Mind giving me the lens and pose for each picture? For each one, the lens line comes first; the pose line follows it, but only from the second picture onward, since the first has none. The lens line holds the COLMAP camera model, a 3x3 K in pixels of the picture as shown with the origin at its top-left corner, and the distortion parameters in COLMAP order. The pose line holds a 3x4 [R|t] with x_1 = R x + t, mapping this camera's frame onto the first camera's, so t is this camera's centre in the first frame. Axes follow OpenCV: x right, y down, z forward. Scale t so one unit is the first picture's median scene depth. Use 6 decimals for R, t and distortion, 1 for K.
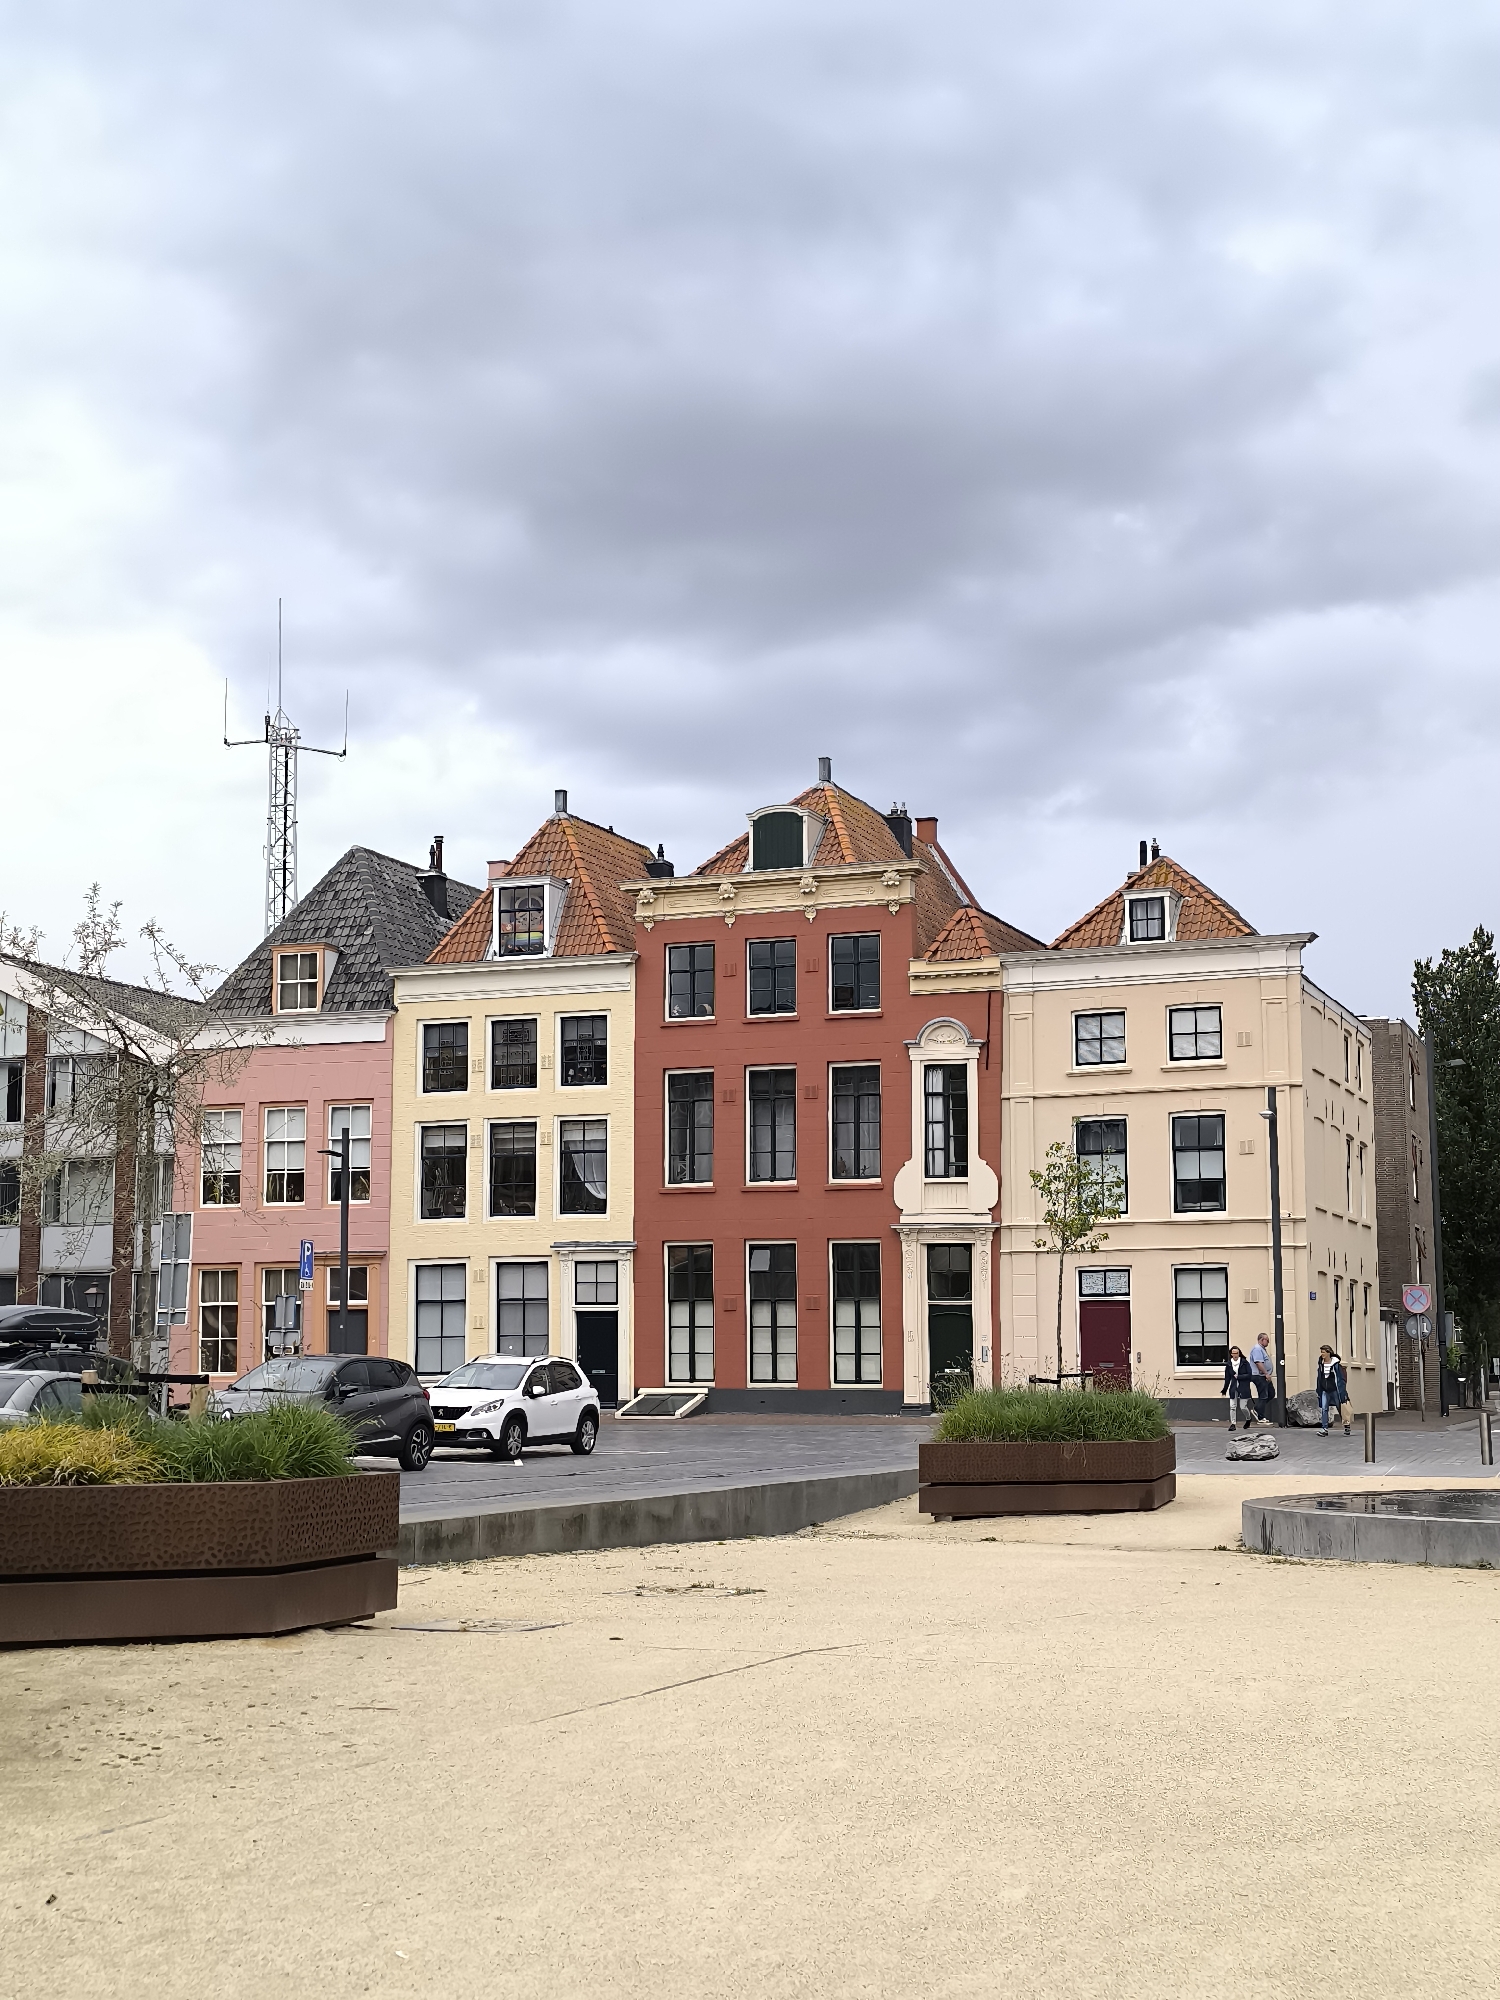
lens RADIAL K [[2704.6, 0, 752.9], [0, 2704.6, 994.1], [0, 0, 1]] dist [0.125786, 0.000000]
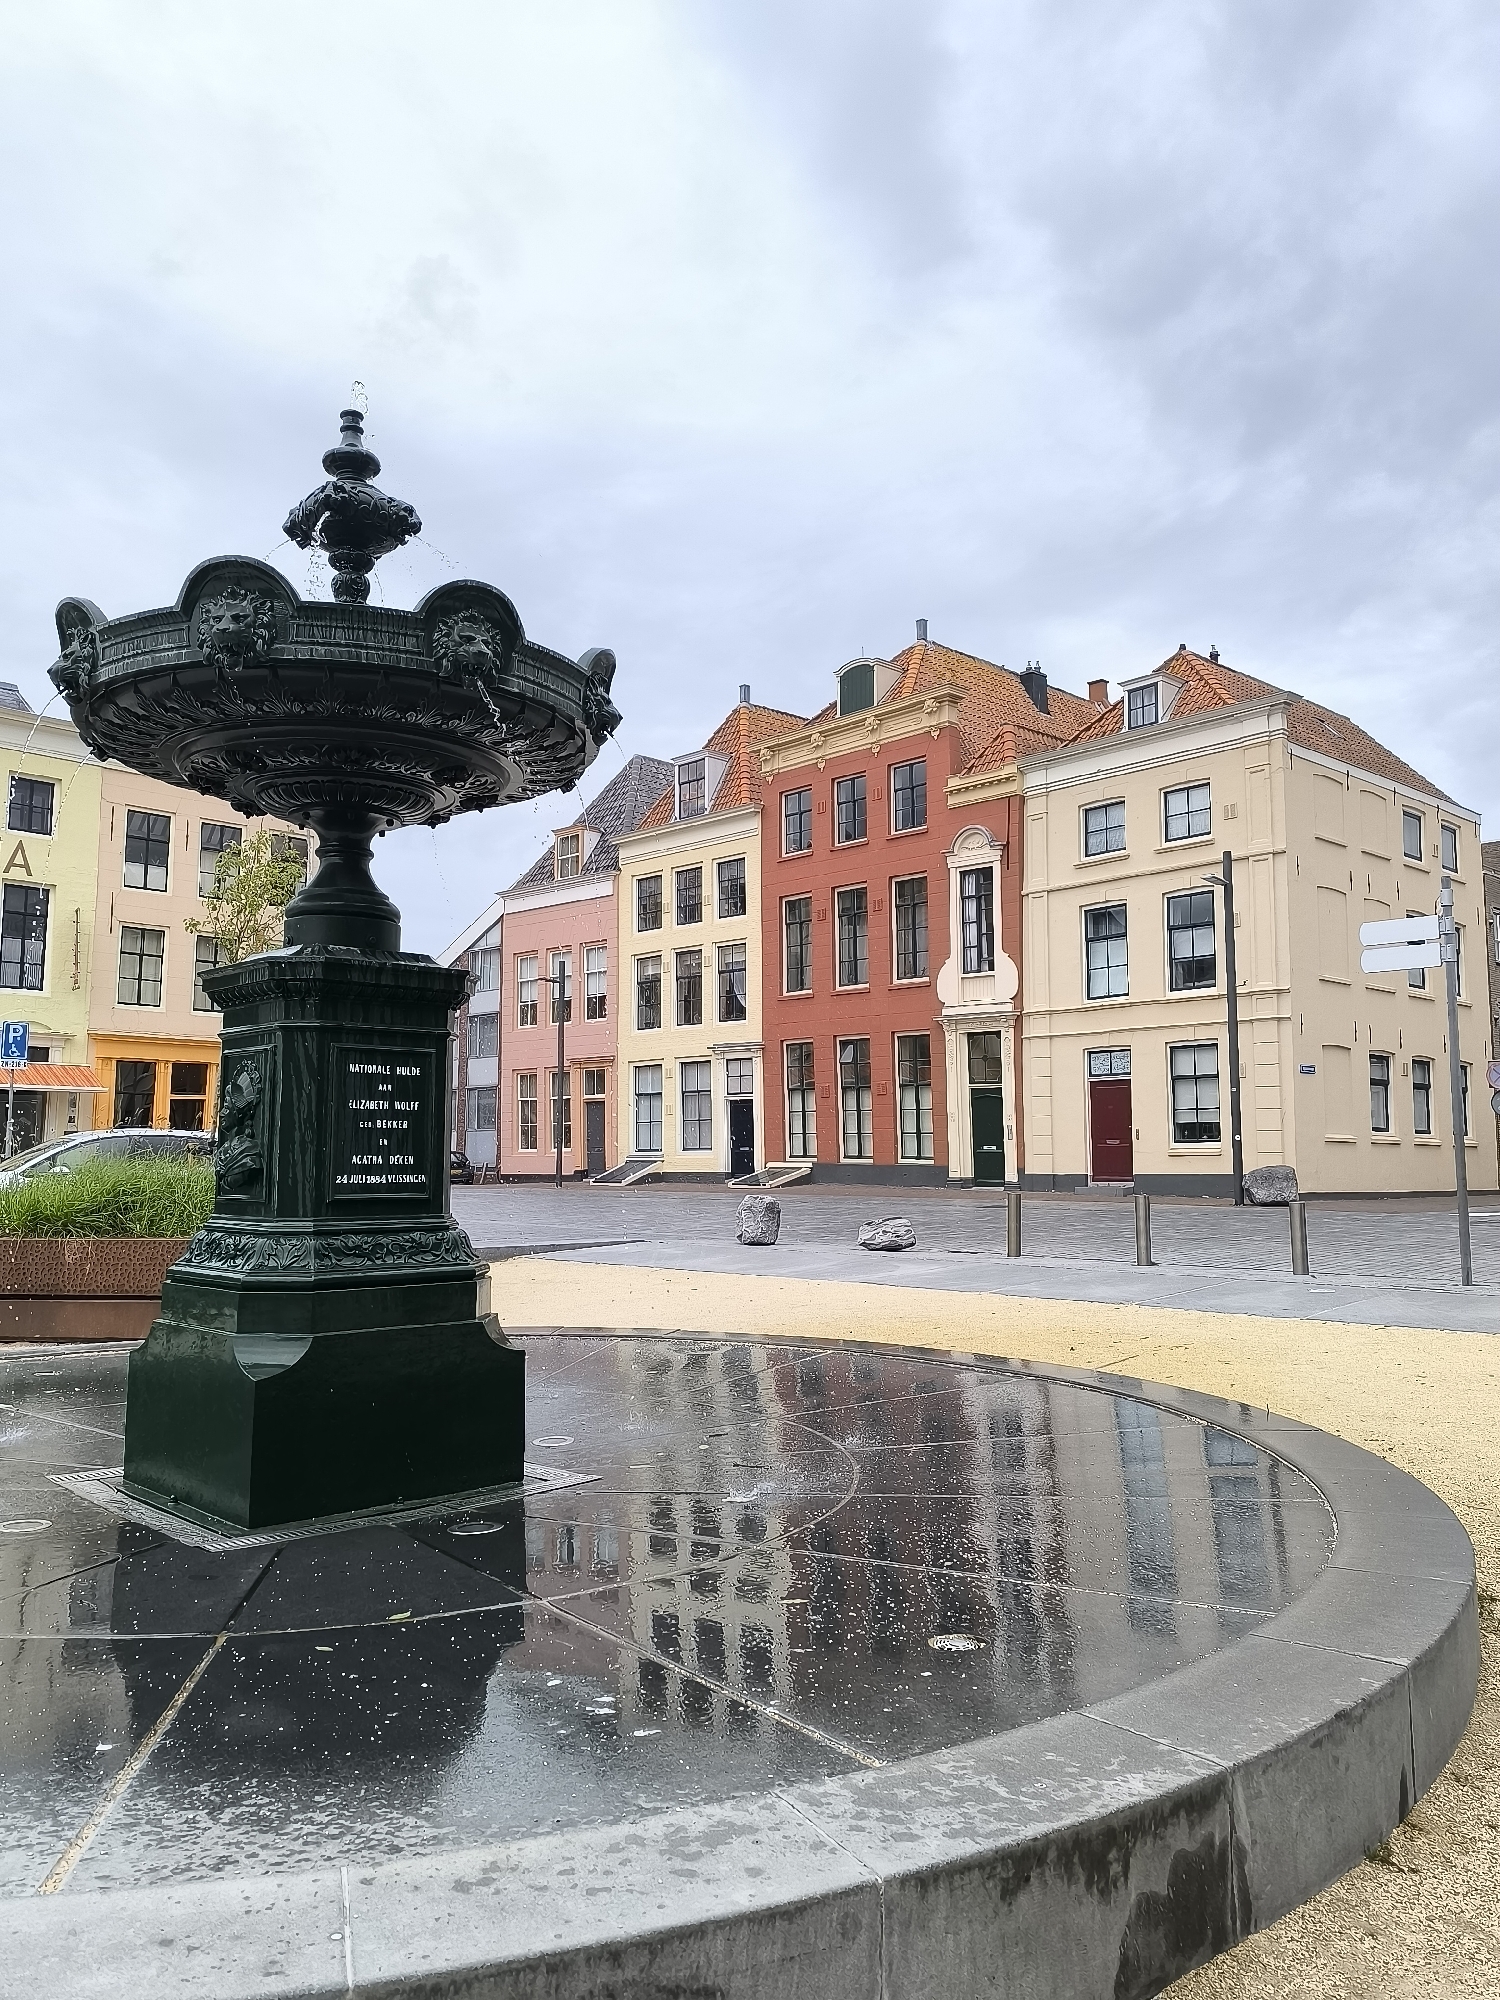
lens RADIAL K [[1485.4, 0, 741.4], [0, 1485.4, 988.7], [0, 0, 1]] dist [0.034317, -0.001644]
pose [[0.892580, -0.047251, -0.448406, 0.250486], [0.059213, 0.998165, 0.012685, 0.060575], [0.446984, -0.037874, 0.893740, 0.418423]]
